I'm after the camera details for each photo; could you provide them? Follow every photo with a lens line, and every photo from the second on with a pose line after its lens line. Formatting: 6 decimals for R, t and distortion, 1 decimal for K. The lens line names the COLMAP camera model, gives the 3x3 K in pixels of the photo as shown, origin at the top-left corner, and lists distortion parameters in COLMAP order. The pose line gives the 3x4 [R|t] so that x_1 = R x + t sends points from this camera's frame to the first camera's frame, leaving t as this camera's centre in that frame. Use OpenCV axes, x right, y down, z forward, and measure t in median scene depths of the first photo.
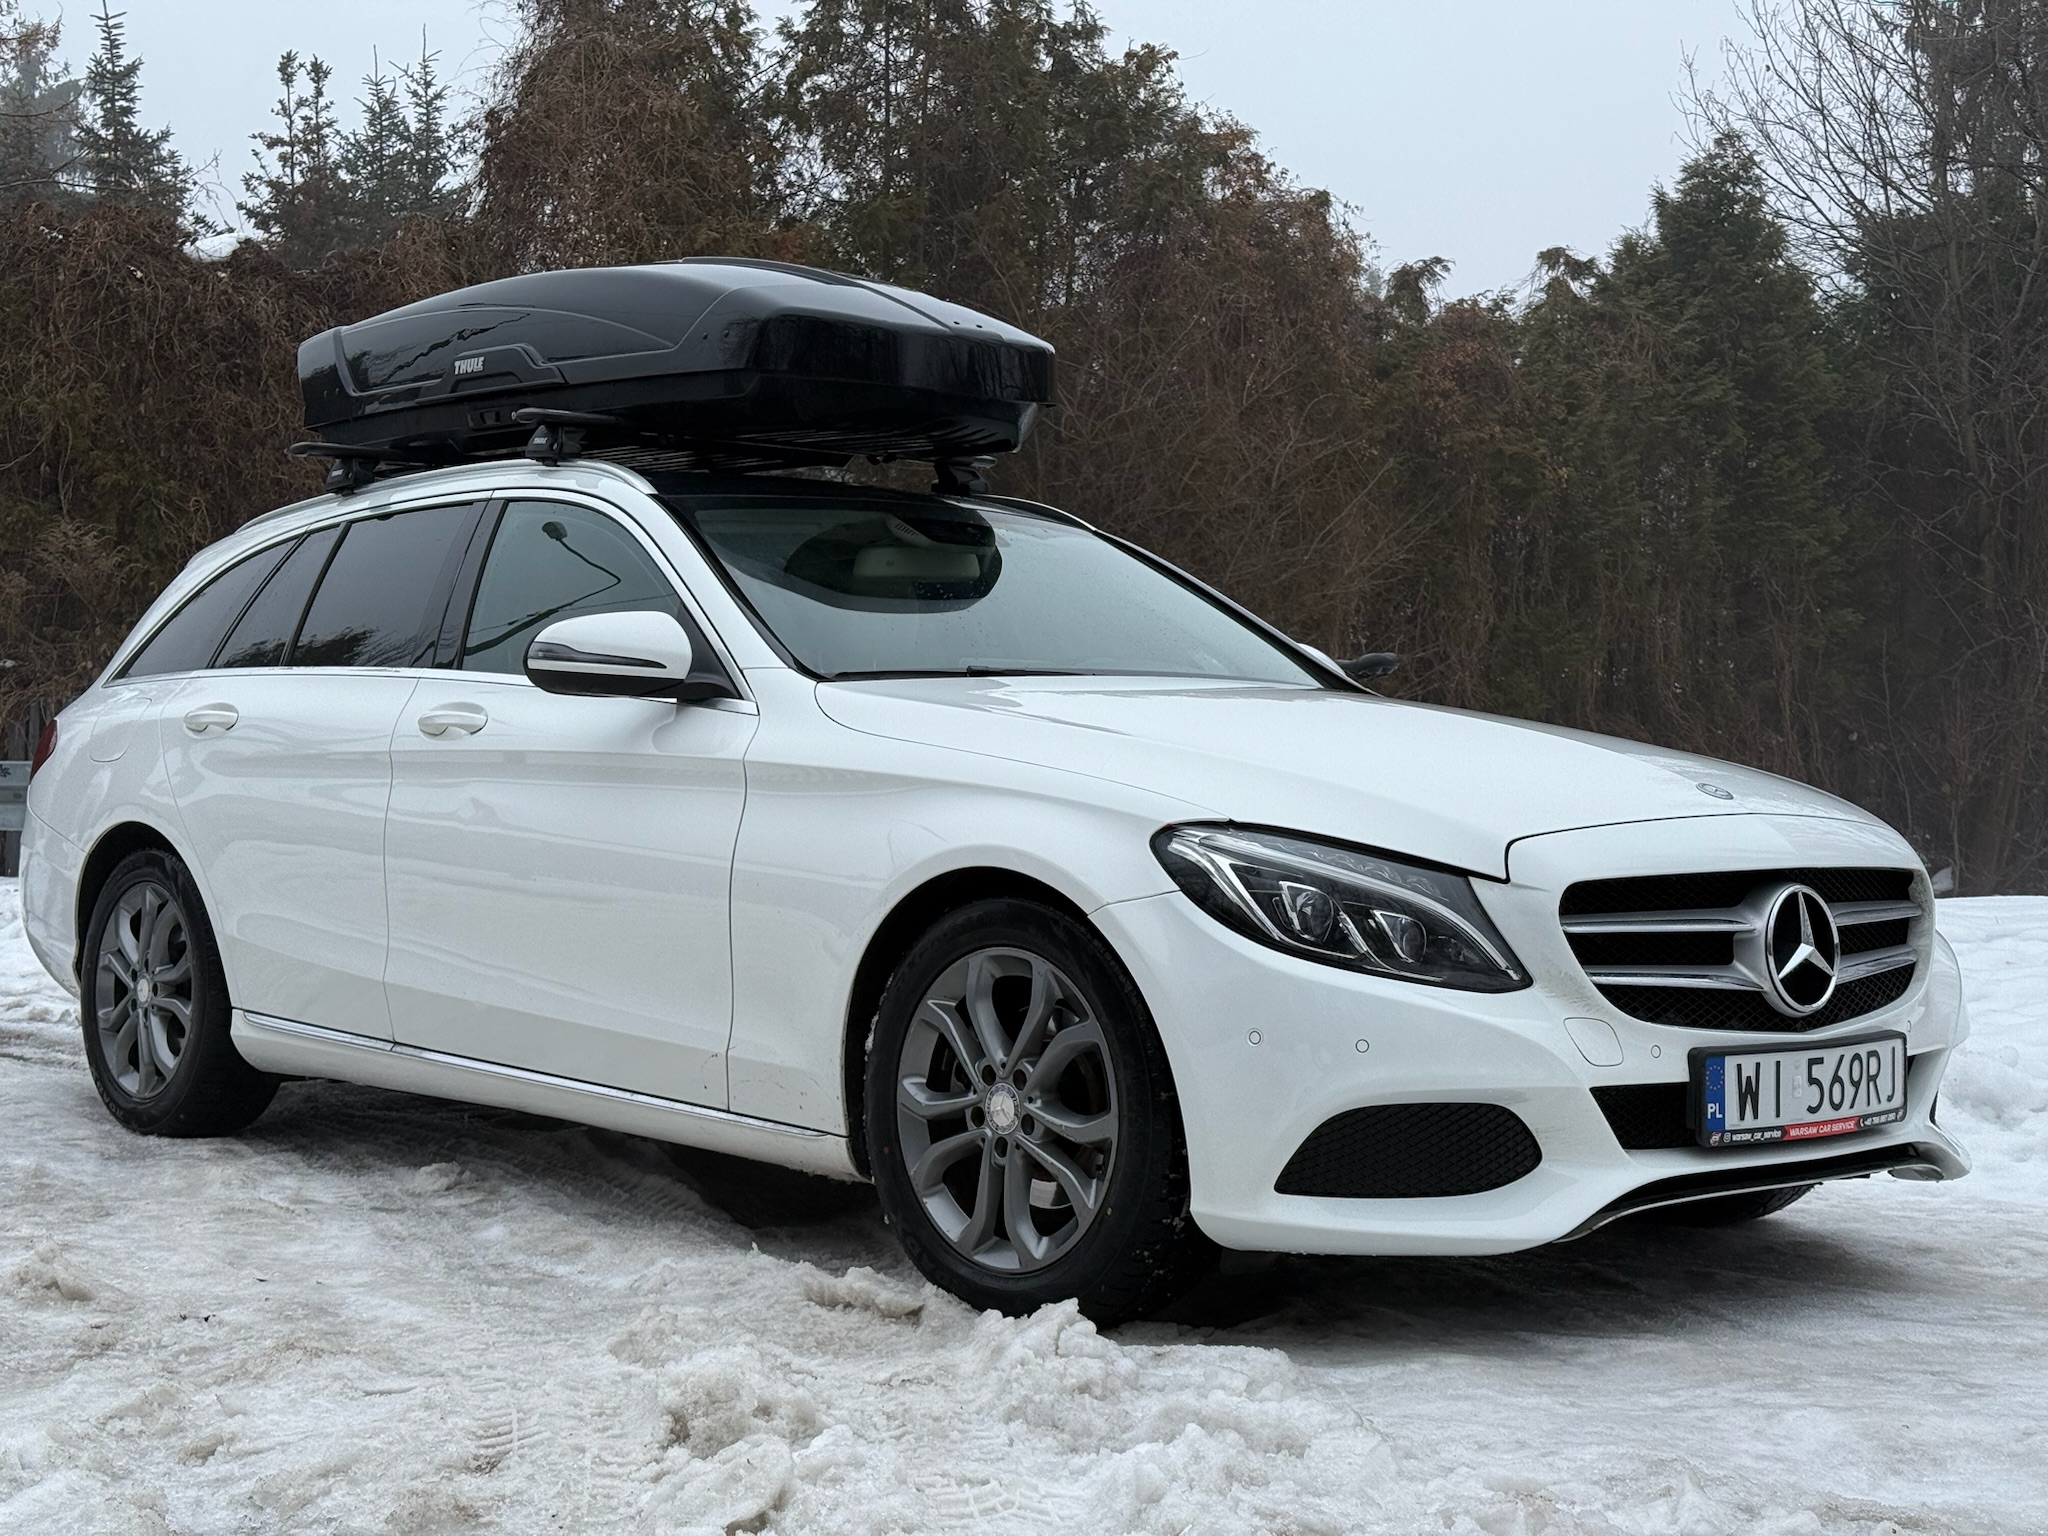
lens RADIAL K [[2901.7, 0, 1029.1], [0, 2901.7, 779.9], [0, 0, 1]] dist [0.123910, 0.000000]
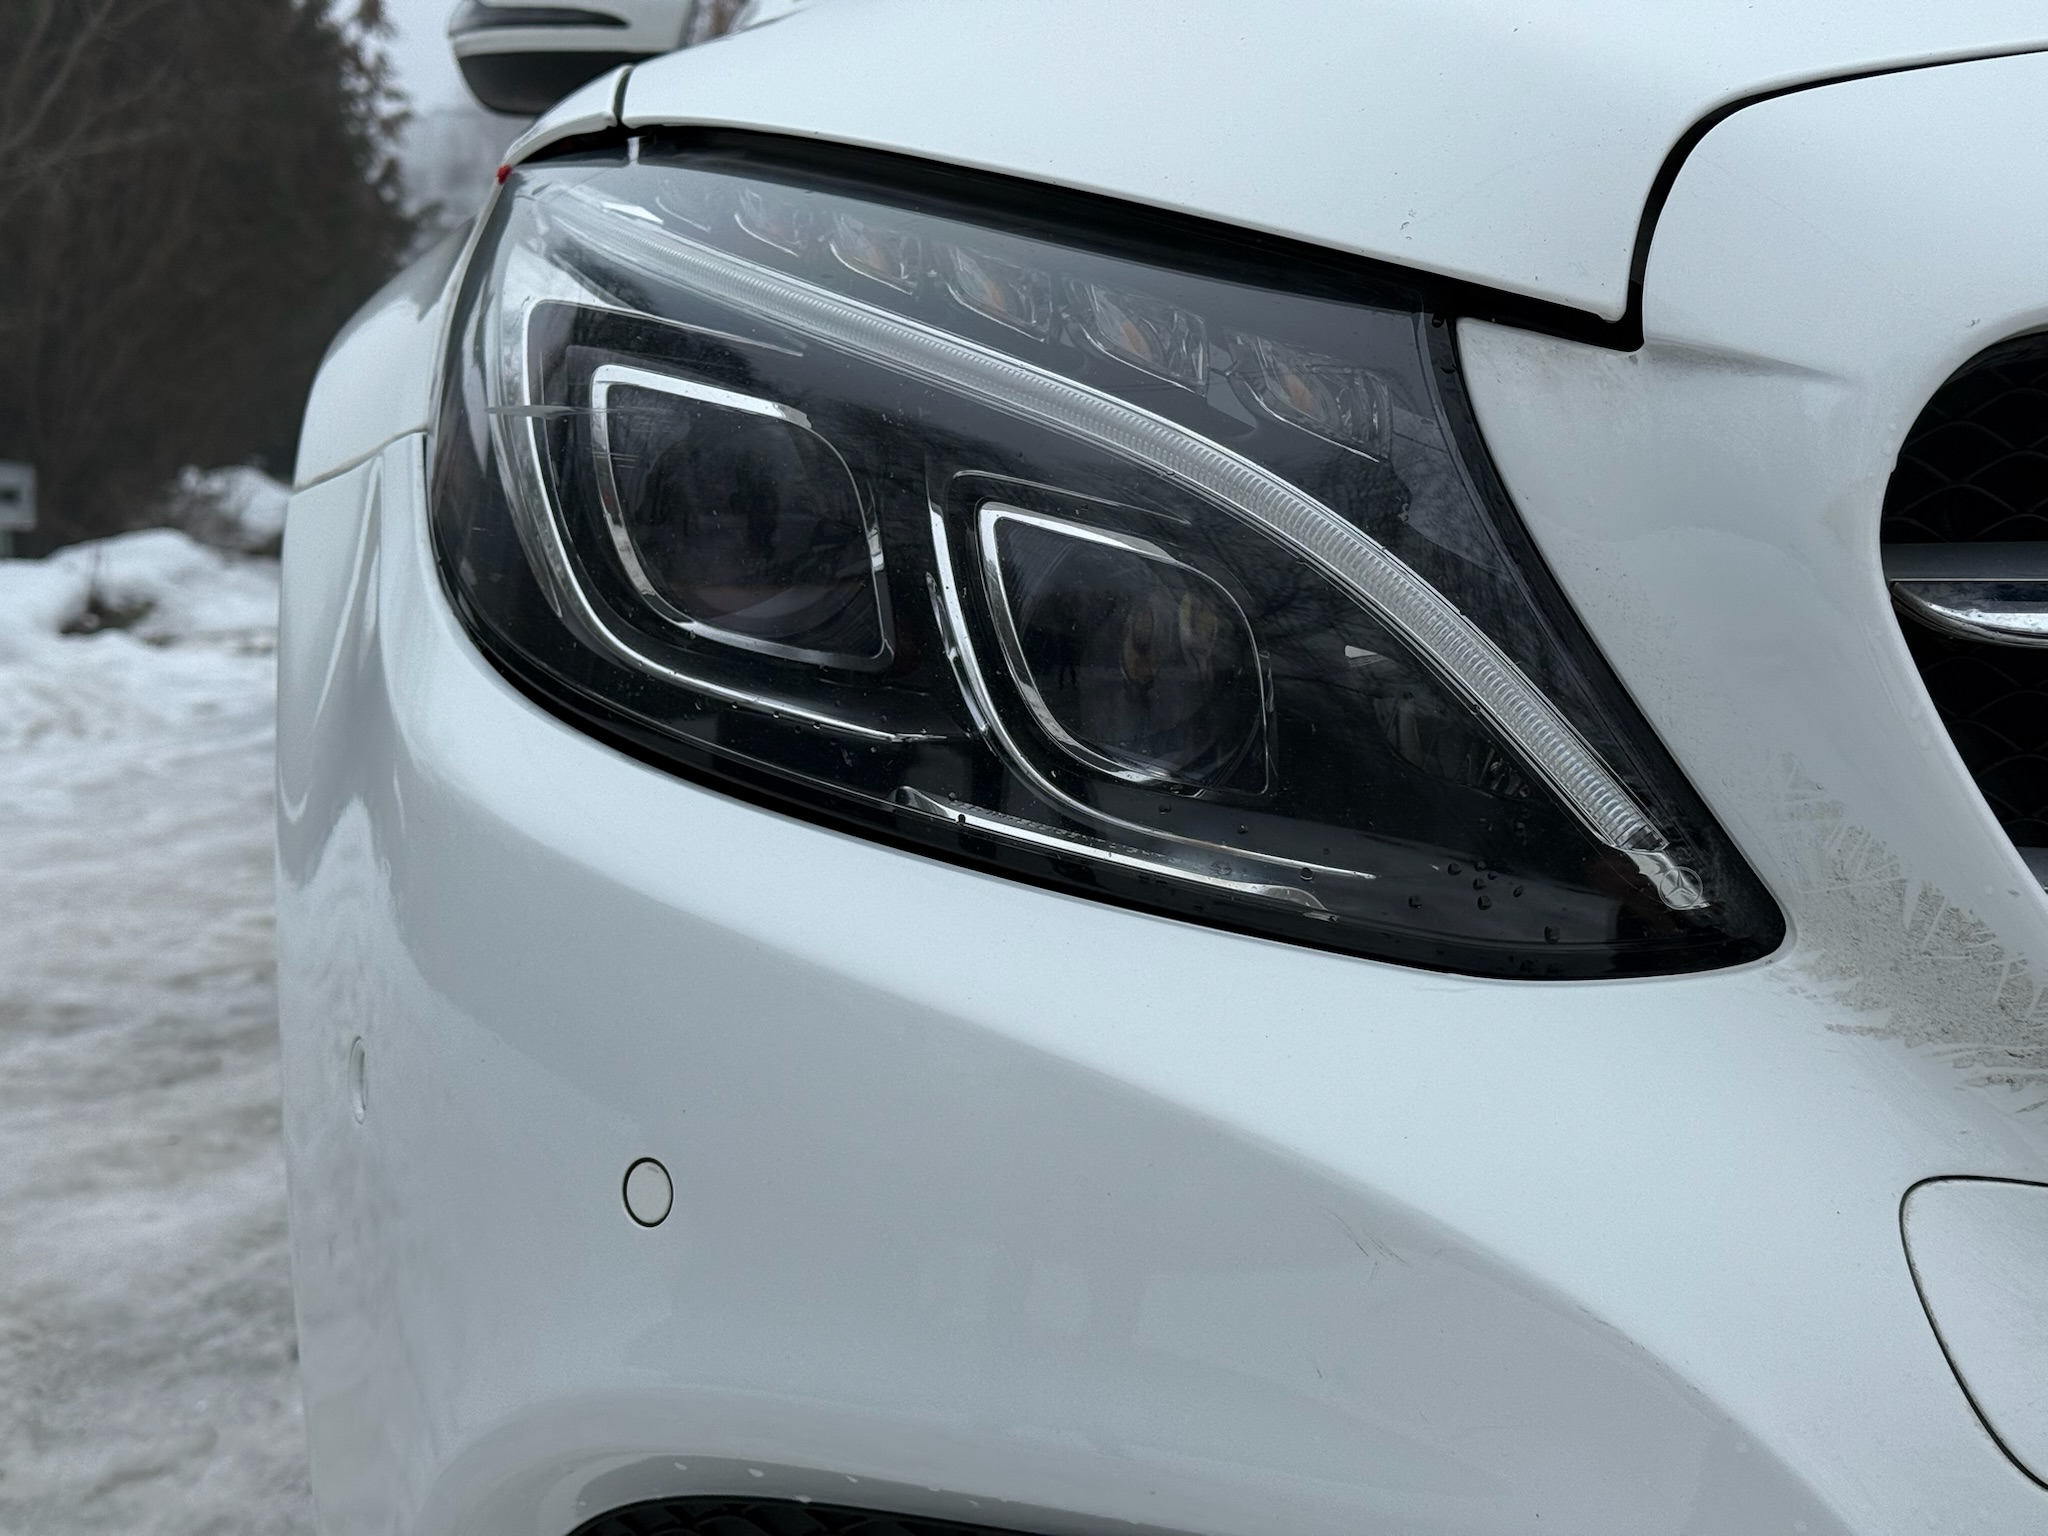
lens RADIAL K [[2901.7, 0, 1012.3], [0, 2901.7, 763.3], [0, 0, 1]] dist [0.123910, 0.000000]
pose [[0.780692, 0.053814, -0.622595, 0.232626], [-0.010045, 0.997237, 0.073599, 0.045687], [0.624836, -0.051204, 0.779075, 0.805505]]
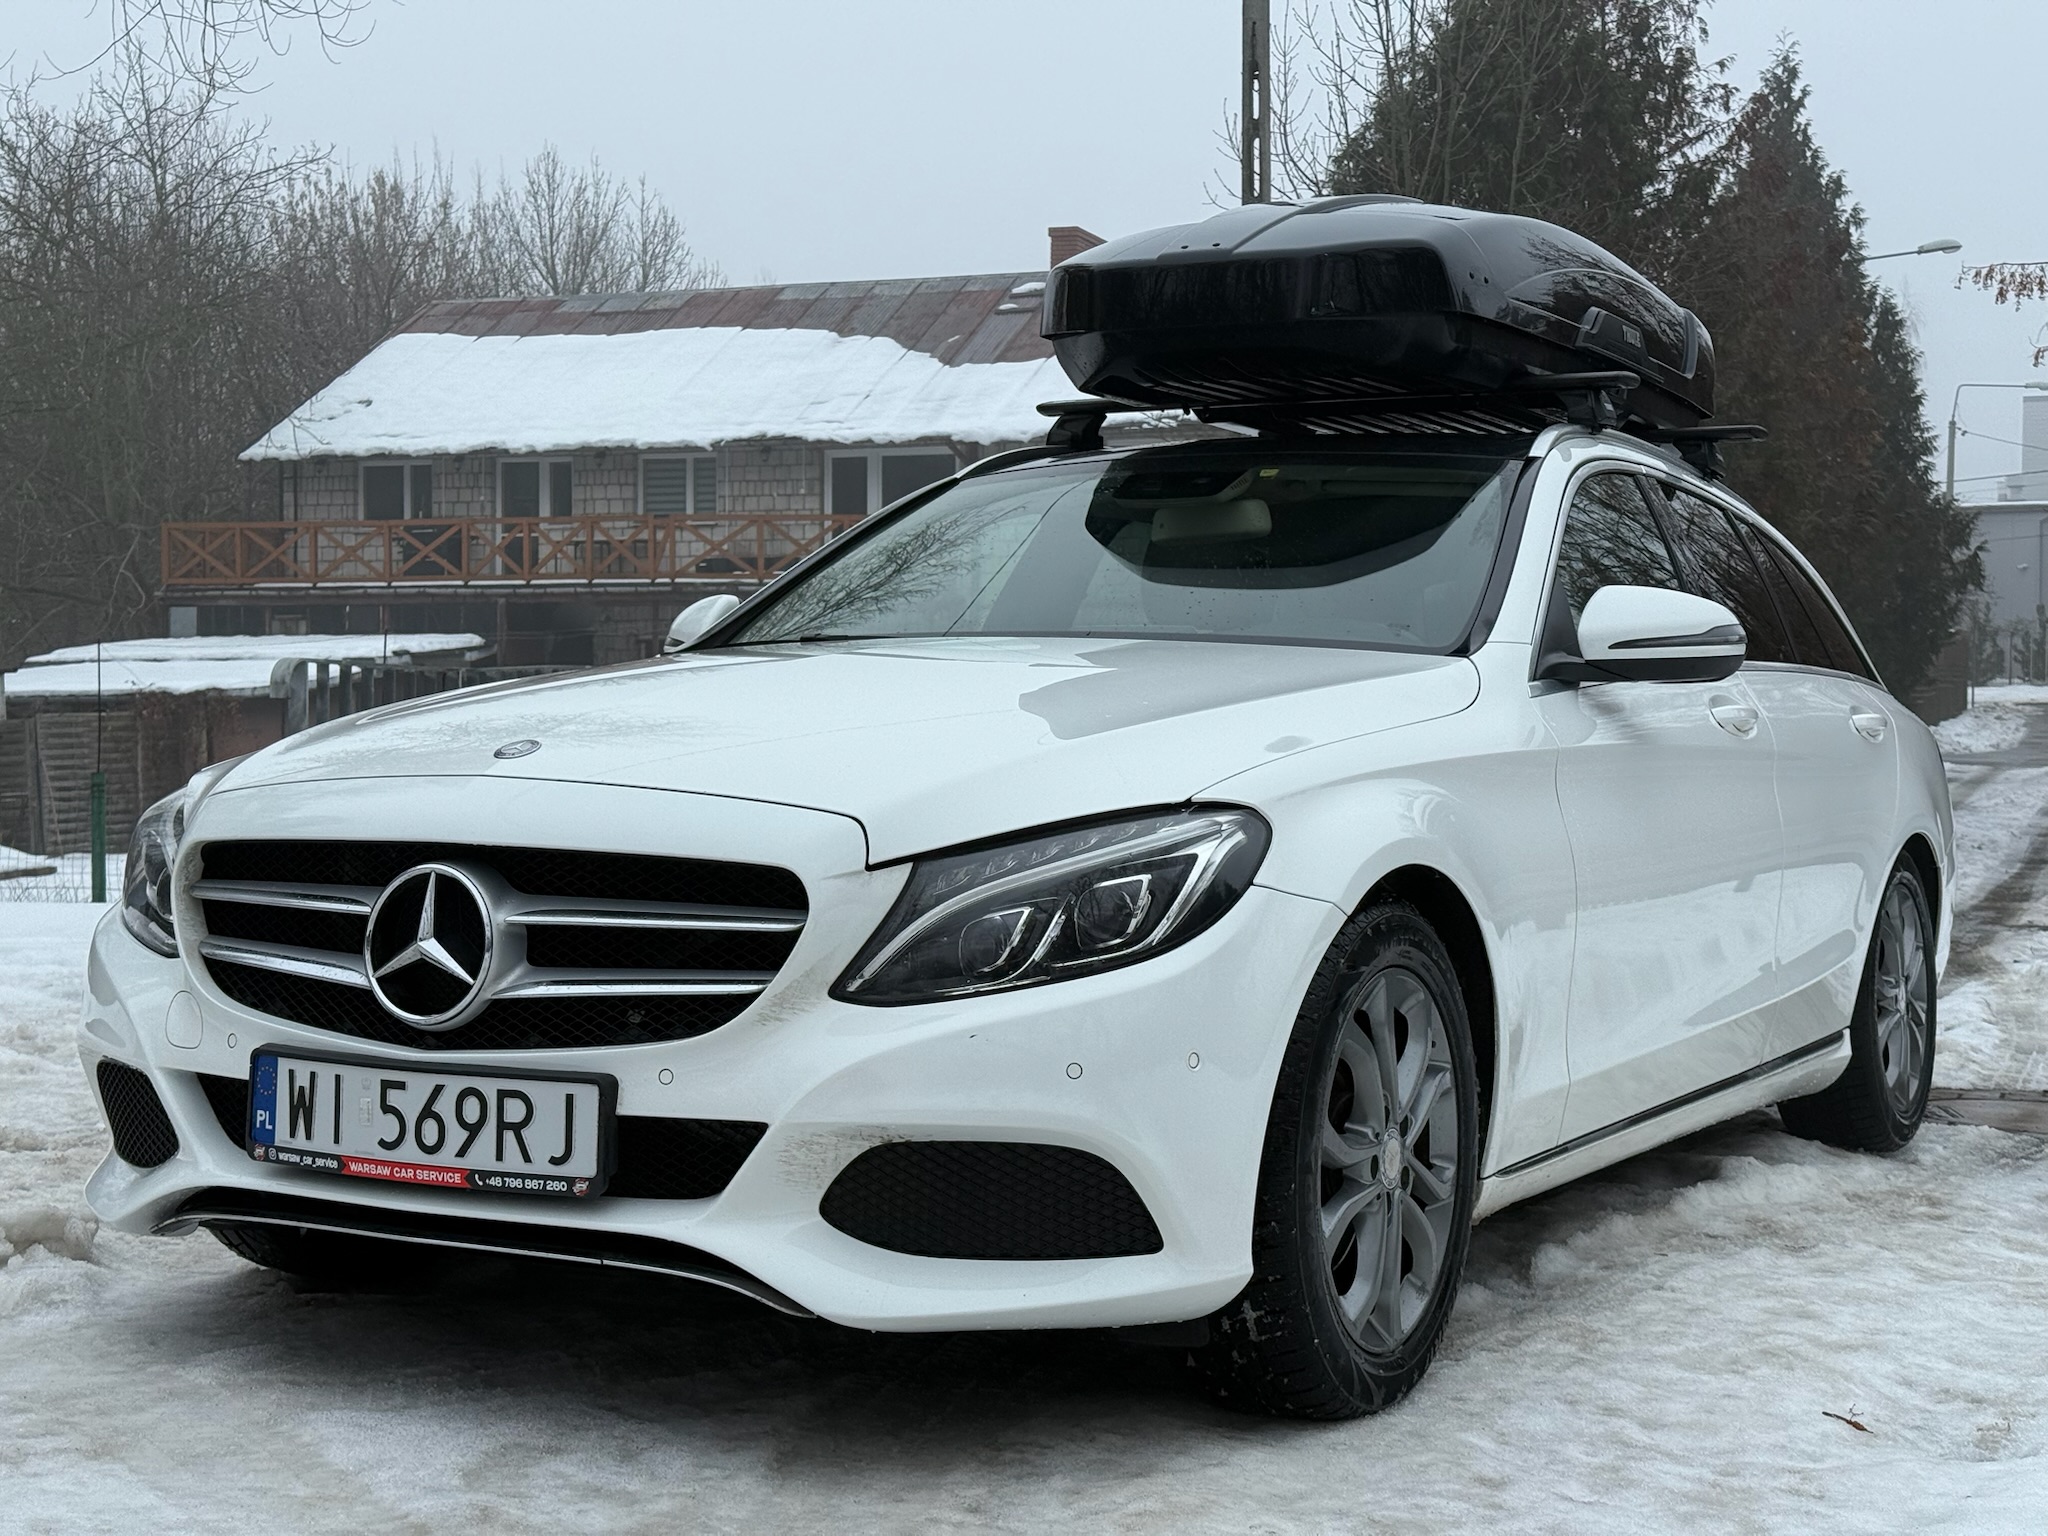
lens RADIAL K [[2901.7, 0, 1026.8], [0, 2901.7, 753.5], [0, 0, 1]] dist [0.123910, 0.000000]
pose [[0.315932, 0.000257, -0.948782, 1.082912], [-0.028272, 0.999558, -0.009144, 0.008487], [0.948361, 0.029713, 0.315800, 0.915684]]
